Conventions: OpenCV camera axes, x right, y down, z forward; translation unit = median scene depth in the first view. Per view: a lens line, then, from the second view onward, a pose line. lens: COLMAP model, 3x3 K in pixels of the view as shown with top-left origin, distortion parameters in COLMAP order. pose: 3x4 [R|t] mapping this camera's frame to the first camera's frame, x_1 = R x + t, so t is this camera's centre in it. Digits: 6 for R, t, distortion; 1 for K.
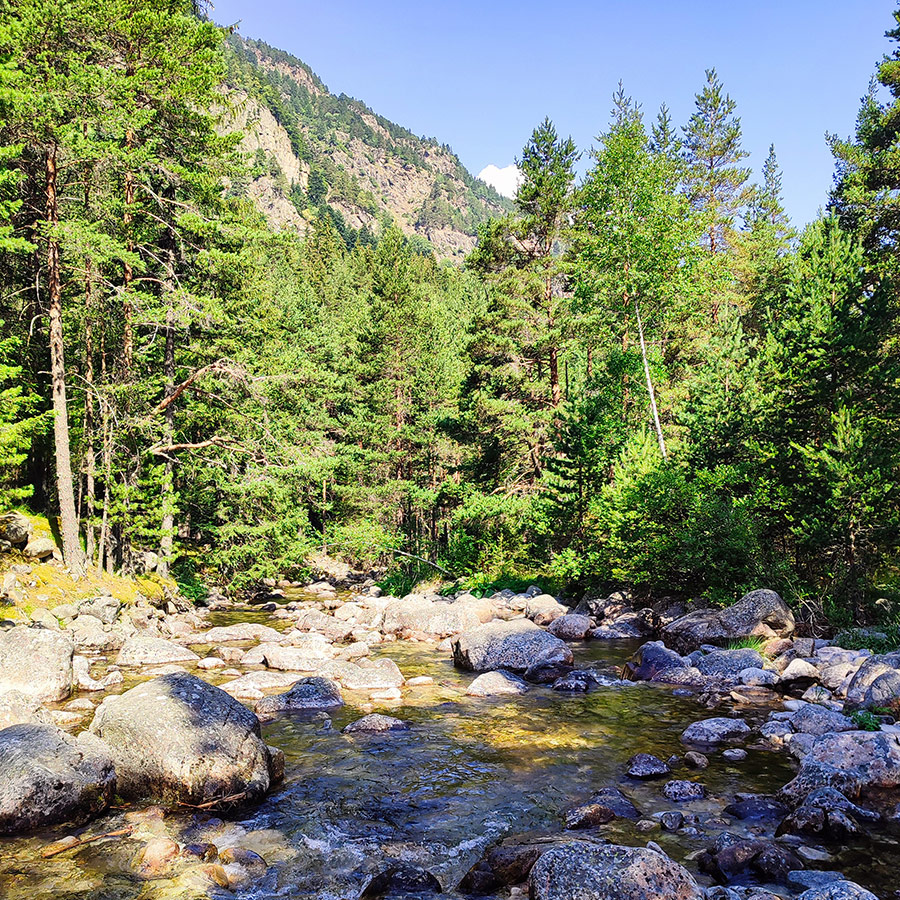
lens RADIAL K [[1172.1, 0, 450.0], [0, 1172.1, 450.0], [0, 0, 1]] dist [0.011028, -0.070731]
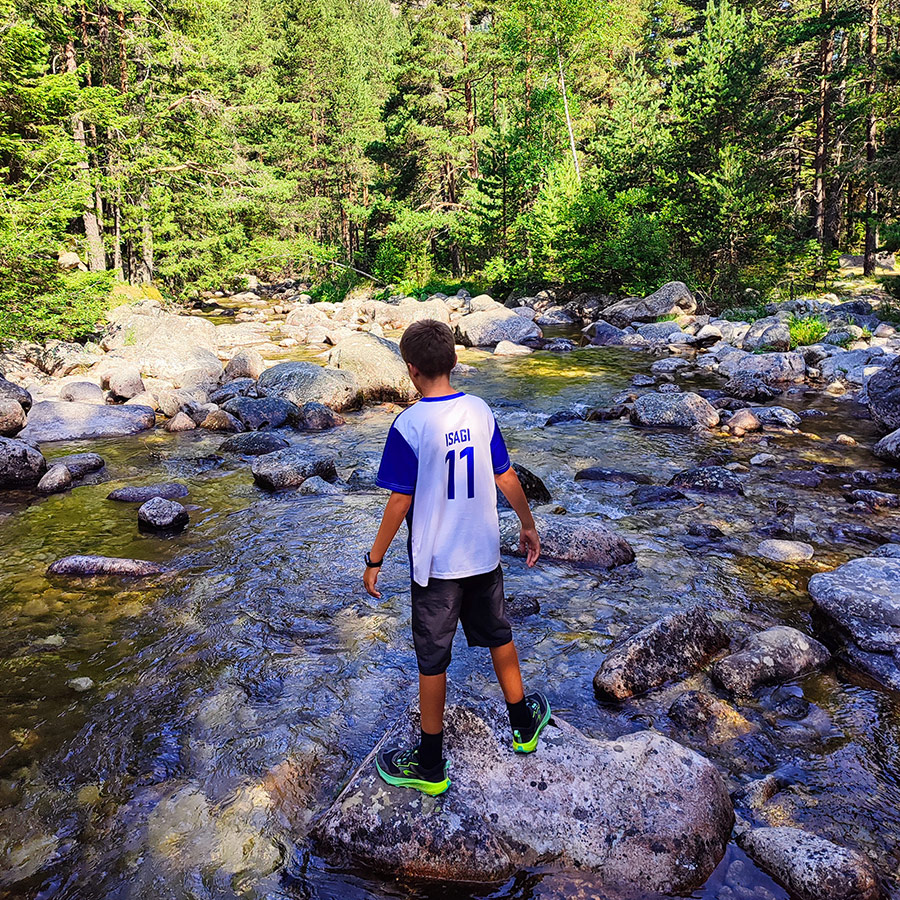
lens RADIAL K [[1414.2, 0, 511.2], [0, 1414.2, 450.4], [0, 0, 1]] dist [0.128857, -0.810043]
pose [[0.970277, -0.045054, 0.237764, -0.258036], [-0.005805, 0.977900, 0.208992, -0.028230], [-0.241926, -0.204161, 0.948573, -0.462014]]
